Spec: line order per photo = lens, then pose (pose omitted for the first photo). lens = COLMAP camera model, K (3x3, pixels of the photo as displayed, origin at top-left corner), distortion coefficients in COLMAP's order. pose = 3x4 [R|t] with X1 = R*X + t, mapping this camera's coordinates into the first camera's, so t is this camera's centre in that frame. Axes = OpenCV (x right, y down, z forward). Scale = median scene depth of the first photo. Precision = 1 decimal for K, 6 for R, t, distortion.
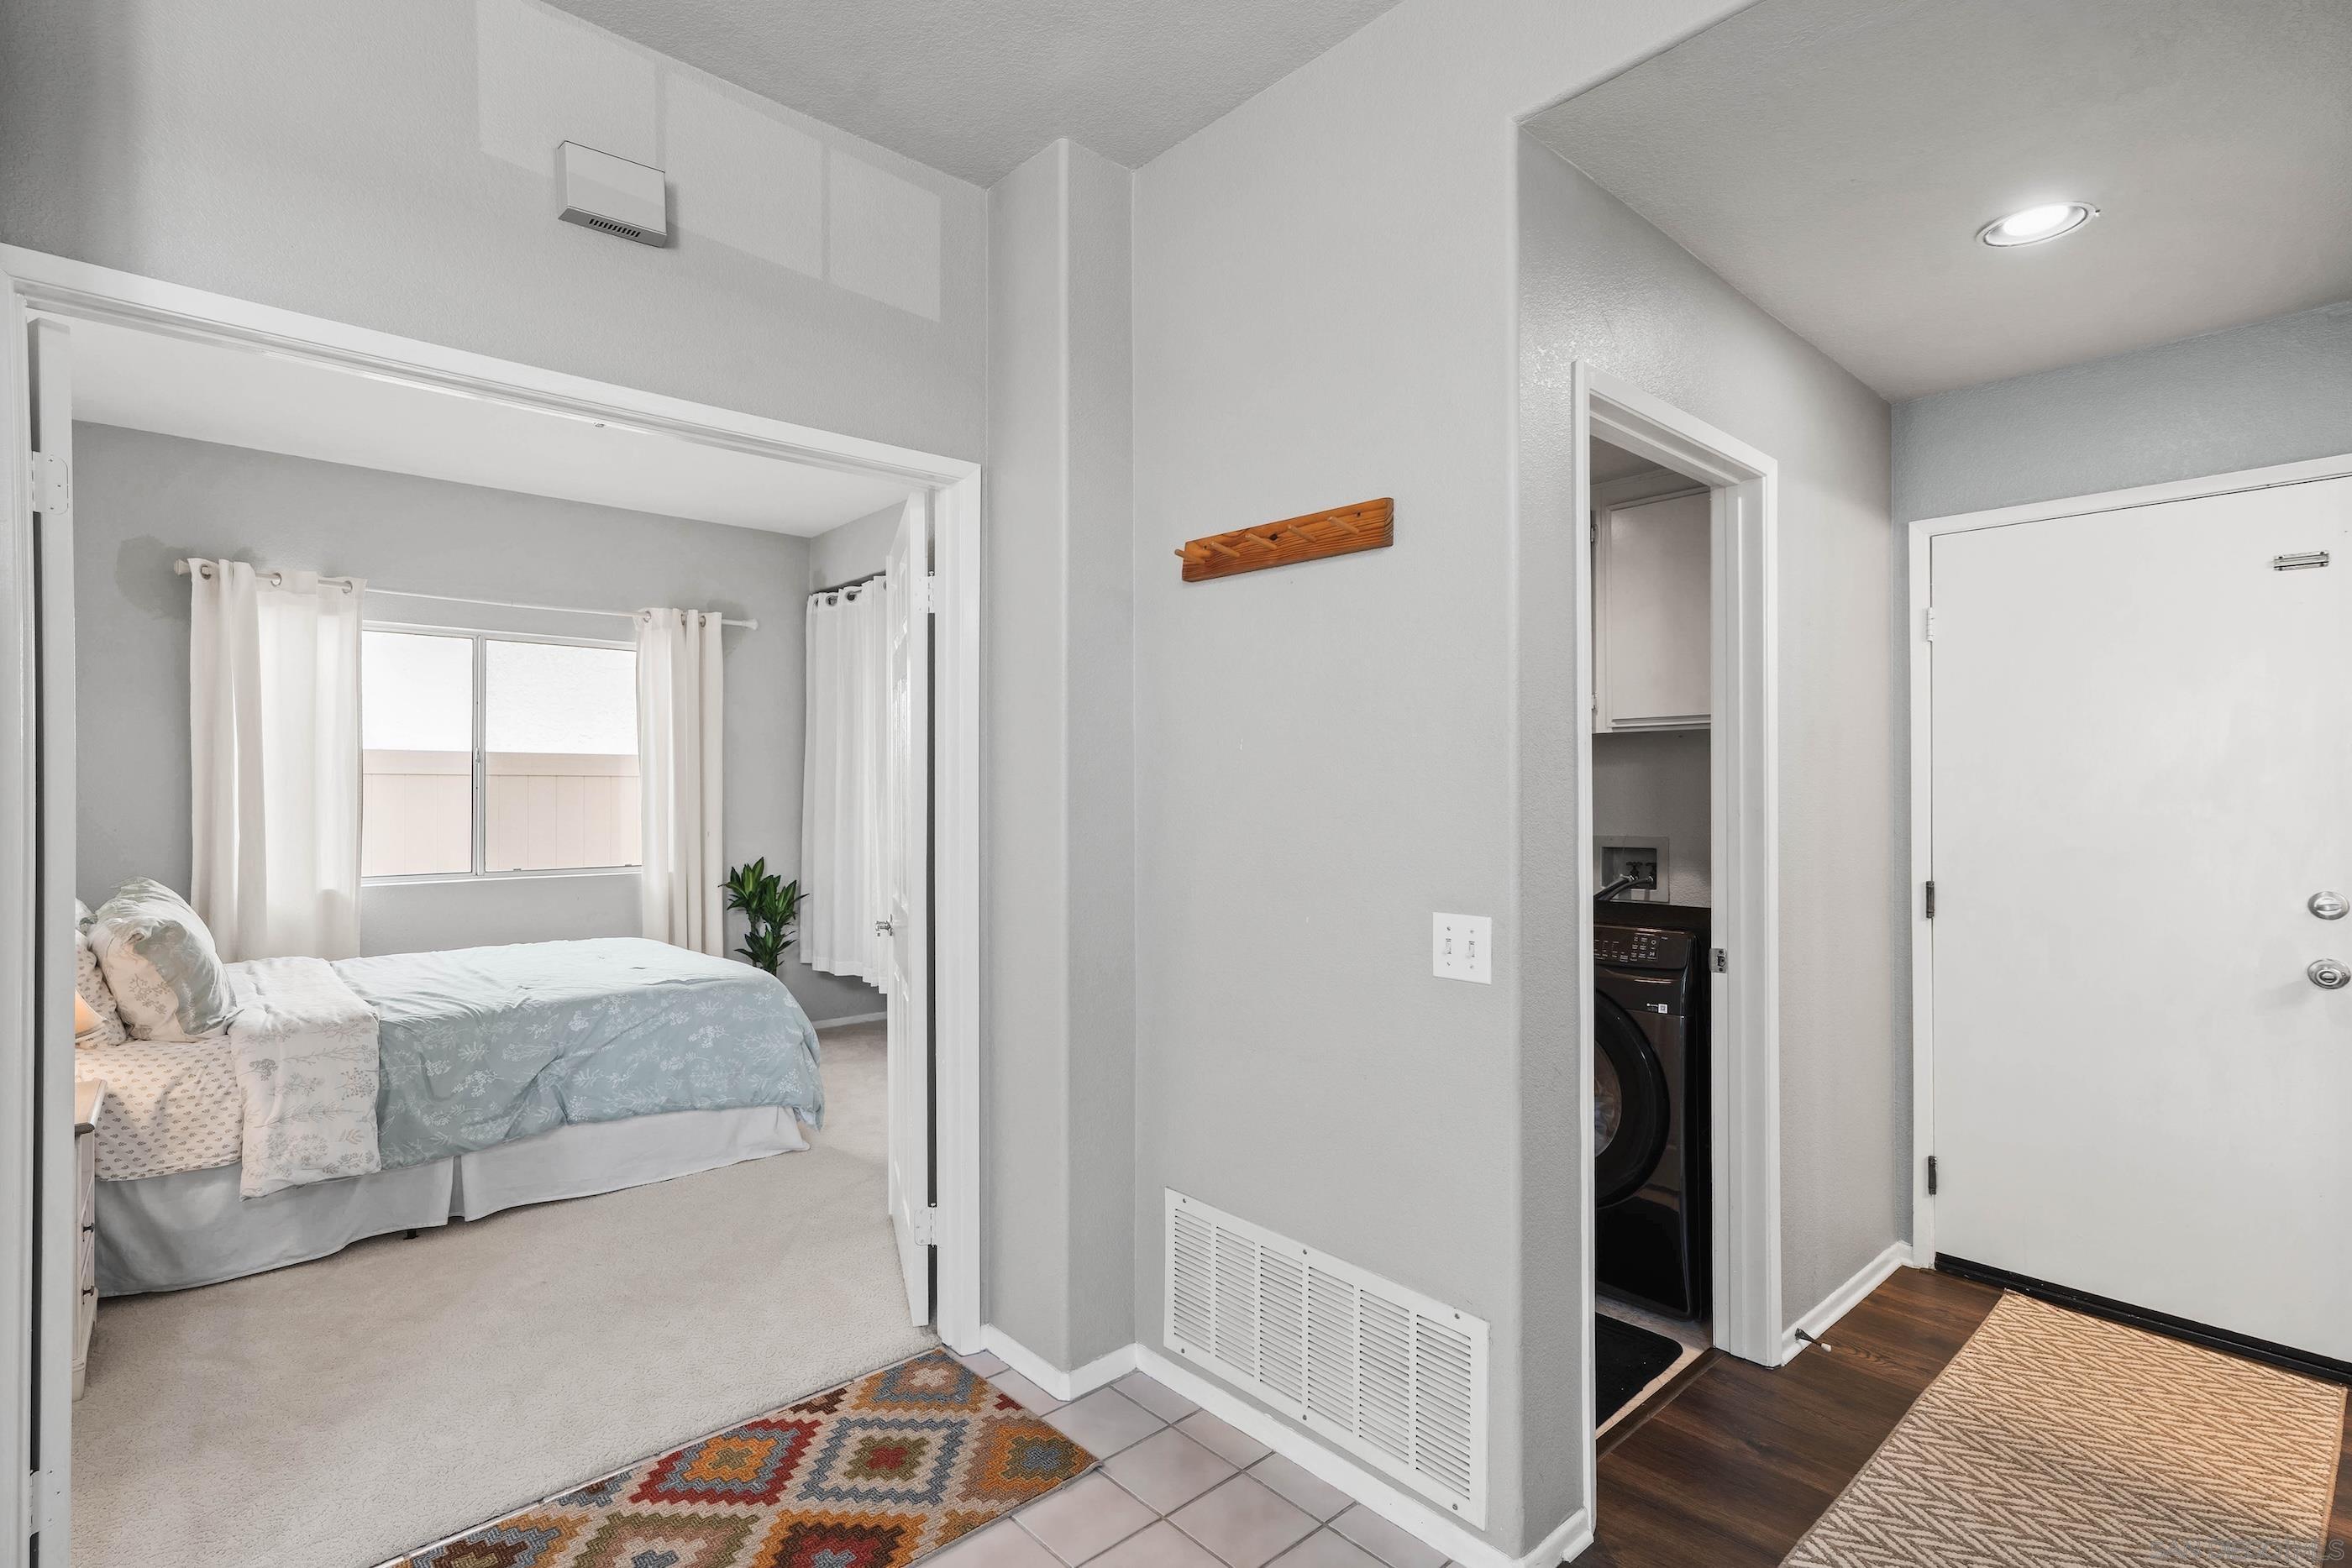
lens RADIAL K [[1126.6, 0, 1179.3], [0, 1126.6, 780.1], [0, 0, 1]] dist [-0.001302, 0.011555]
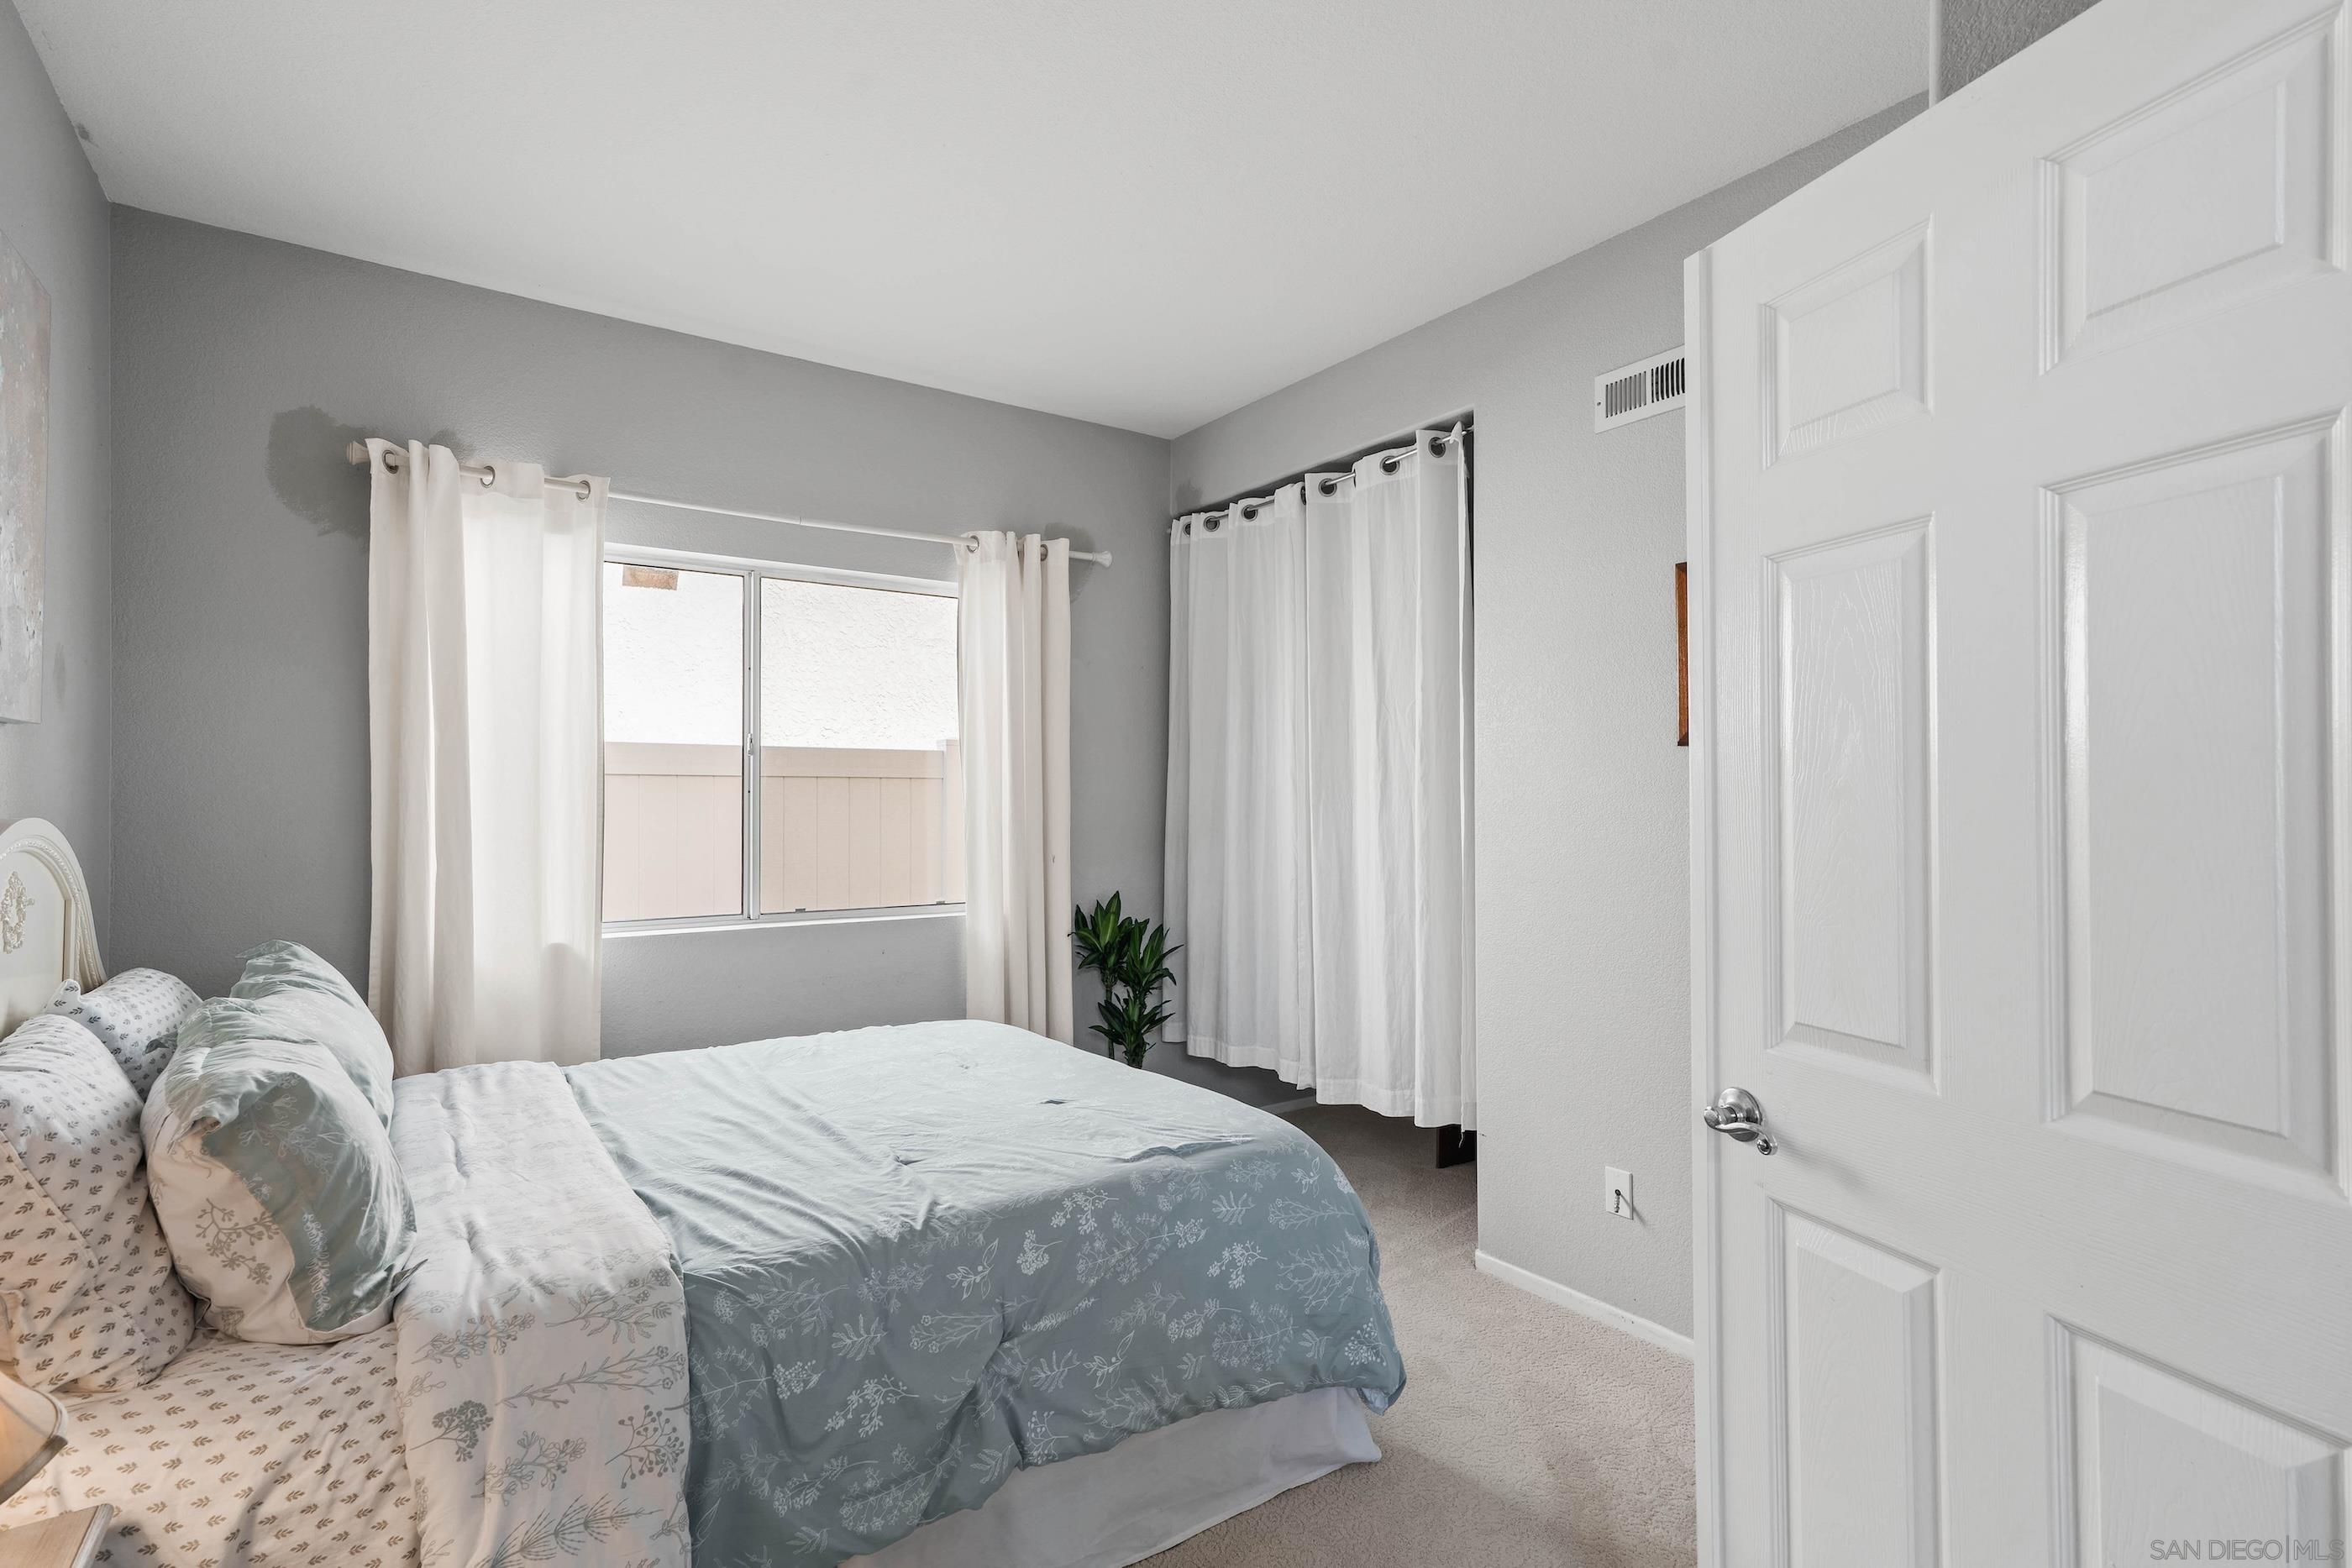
lens RADIAL K [[1137.5, 0, 1176.0], [0, 1137.5, 784.0], [0, 0, 1]] dist [-0.003255, 0.009581]
pose [[0.991785, -0.001155, -0.127910, -0.378863], [0.000762, 0.999995, -0.003119, 0.005853], [0.127913, 0.002996, 0.991781, 0.473058]]
